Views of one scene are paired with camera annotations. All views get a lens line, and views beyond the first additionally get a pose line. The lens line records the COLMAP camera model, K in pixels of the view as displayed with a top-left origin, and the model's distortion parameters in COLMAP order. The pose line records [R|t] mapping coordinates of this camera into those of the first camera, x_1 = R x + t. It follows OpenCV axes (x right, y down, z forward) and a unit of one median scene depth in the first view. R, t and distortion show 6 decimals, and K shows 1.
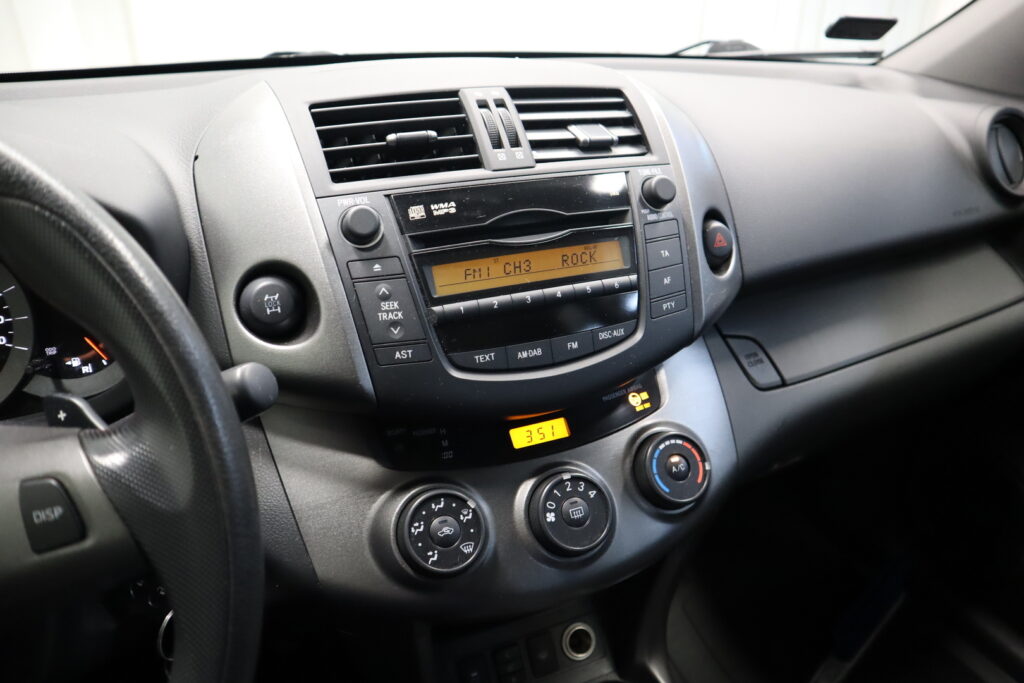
lens RADIAL K [[696.2, 0, 515.1], [0, 696.2, 331.0], [0, 0, 1]] dist [-0.081256, 0.013498]
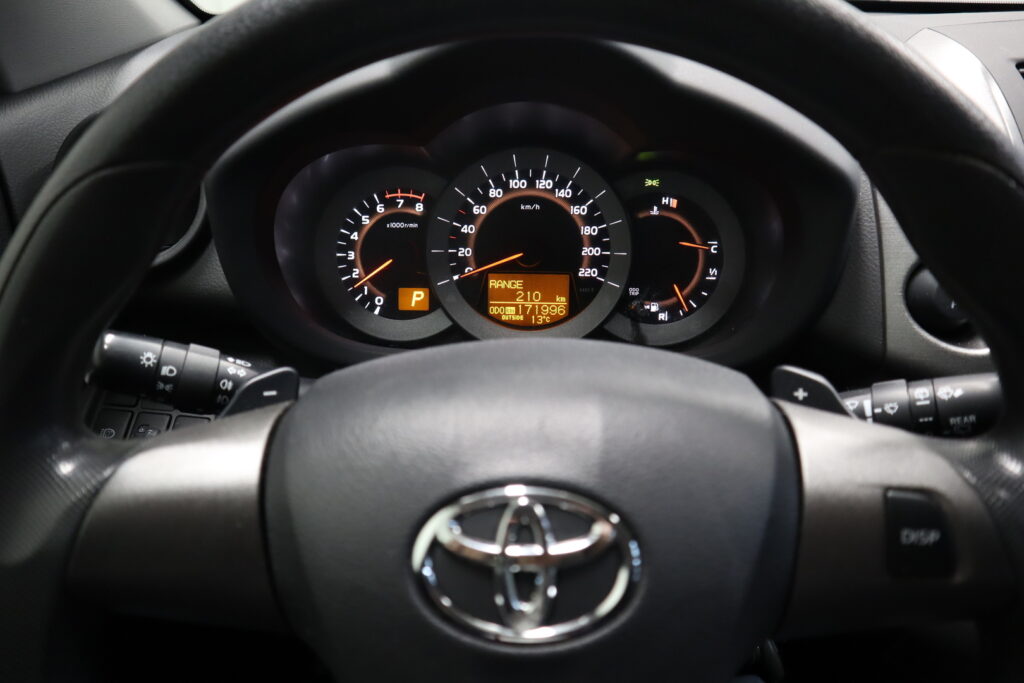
lens RADIAL K [[696.2, 0, 508.9], [0, 696.2, 344.1], [0, 0, 1]] dist [-0.081256, 0.013498]
pose [[0.905964, 0.212325, -0.366260, -0.489362], [-0.177959, 0.975989, 0.125602, 0.010764], [0.384134, -0.048612, 0.921997, 0.009140]]
